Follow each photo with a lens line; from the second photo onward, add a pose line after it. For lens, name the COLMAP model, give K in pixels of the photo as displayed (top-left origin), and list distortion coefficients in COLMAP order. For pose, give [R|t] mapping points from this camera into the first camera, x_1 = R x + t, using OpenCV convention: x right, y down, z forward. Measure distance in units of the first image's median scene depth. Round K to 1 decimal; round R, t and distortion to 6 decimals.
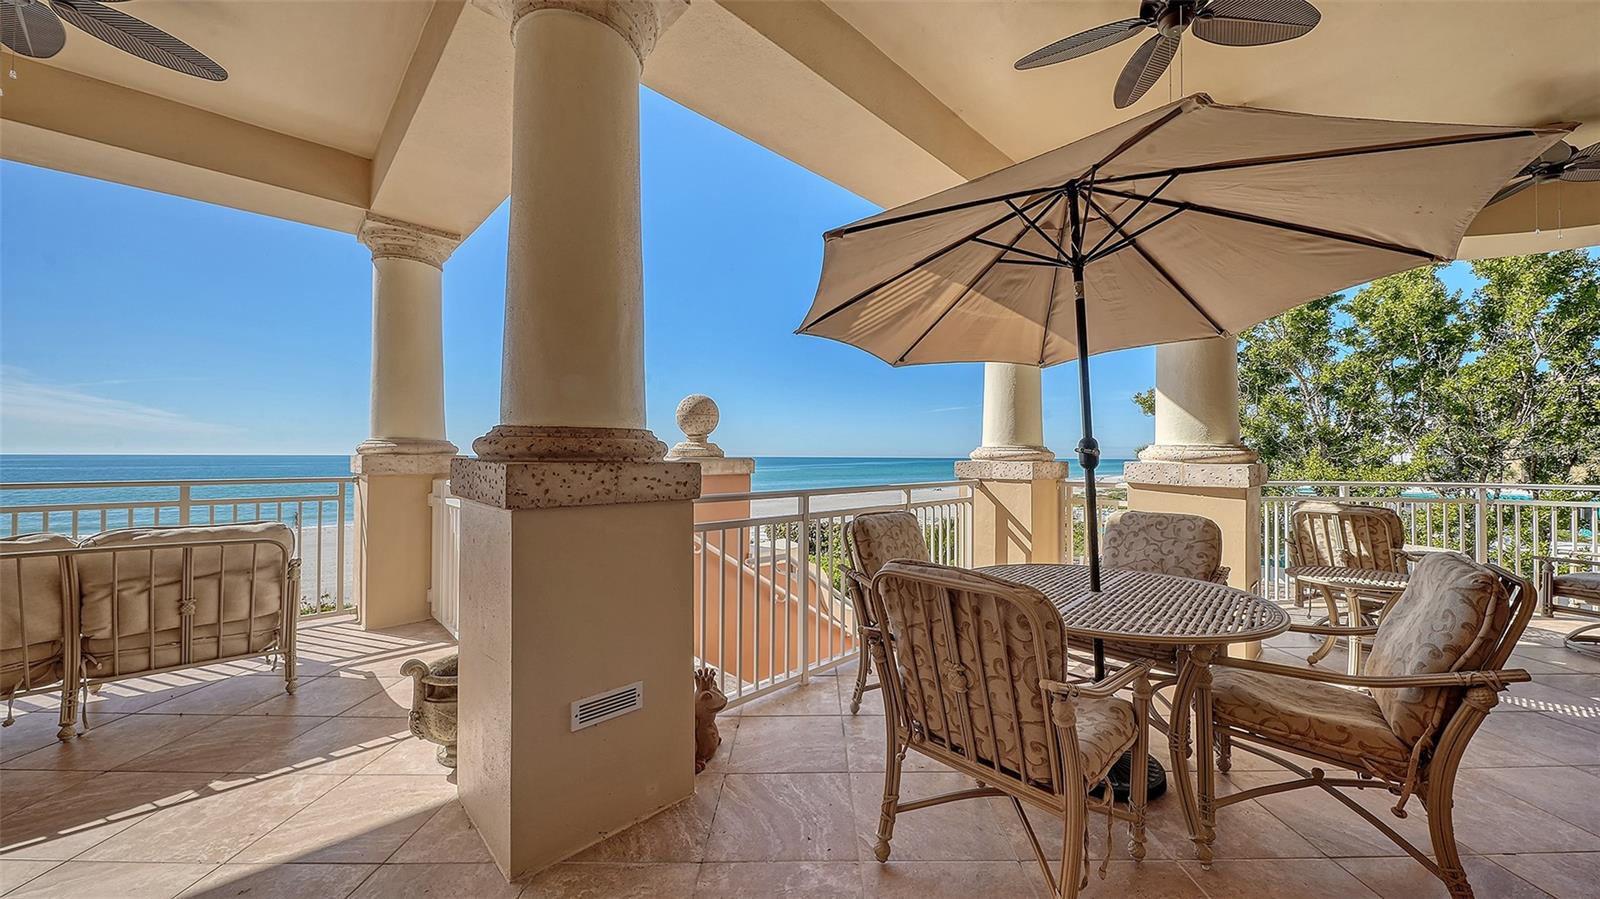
lens RADIAL K [[560.4, 0, 830.5], [0, 560.4, 460.1], [0, 0, 1]] dist [-0.000296, -0.004830]
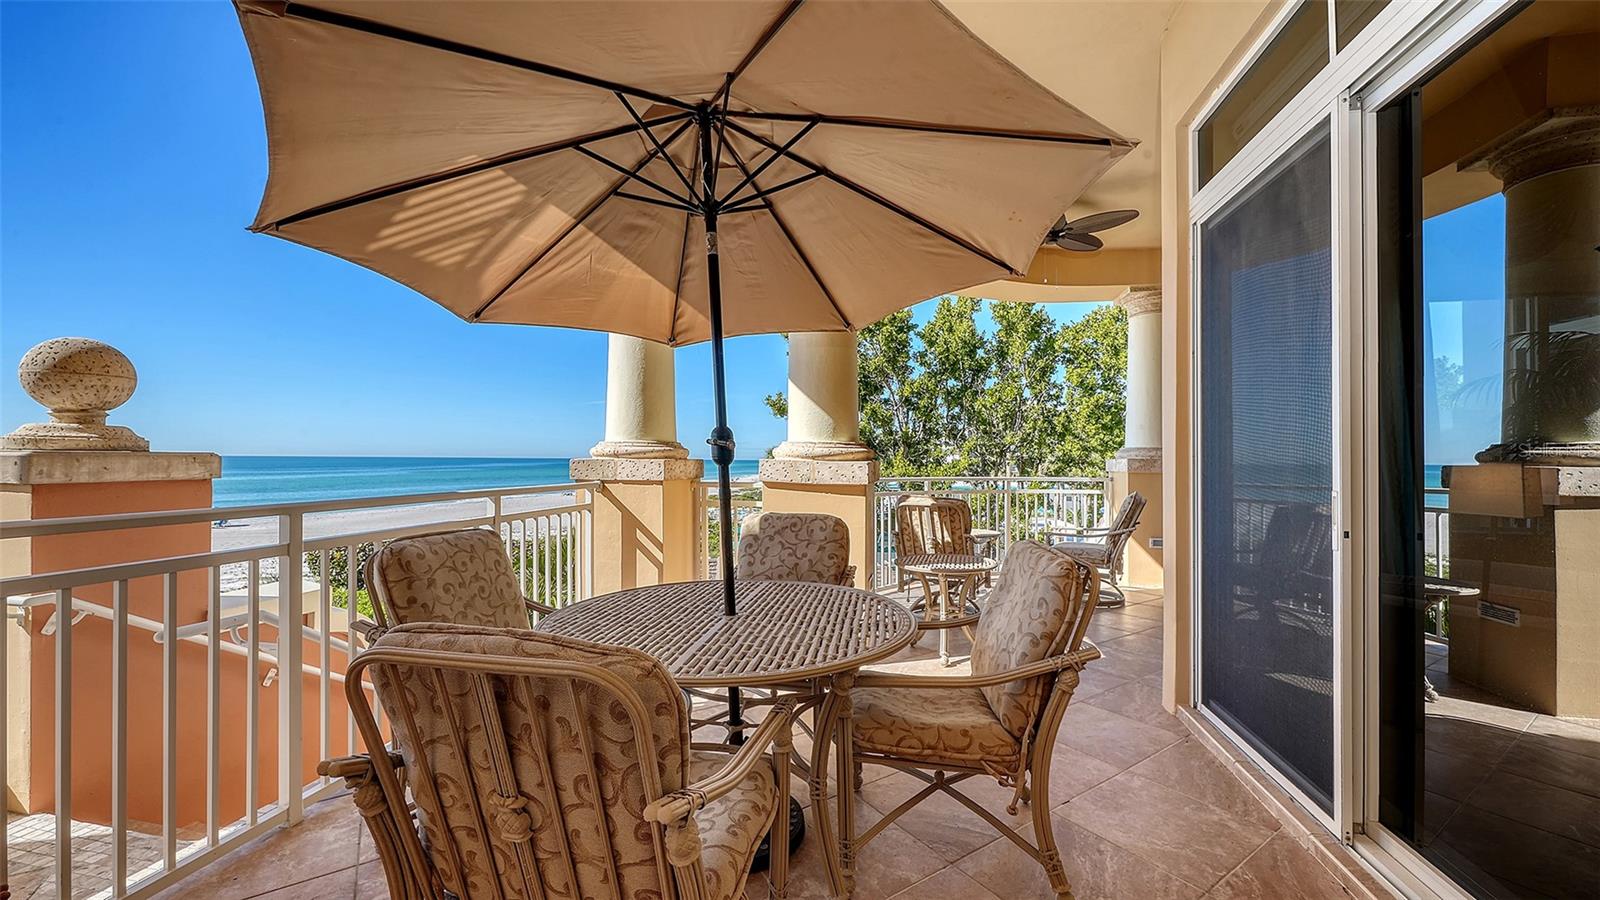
lens RADIAL K [[604.3, 0, 800.0], [0, 604.3, 450.0], [0, 0, 1]] dist [-0.000207, -0.000077]
pose [[0.850392, 0.008007, 0.526089, 0.071313], [0.001483, 0.999844, -0.017616, 0.007278], [-0.526148, 0.015761, 0.850247, 0.146530]]
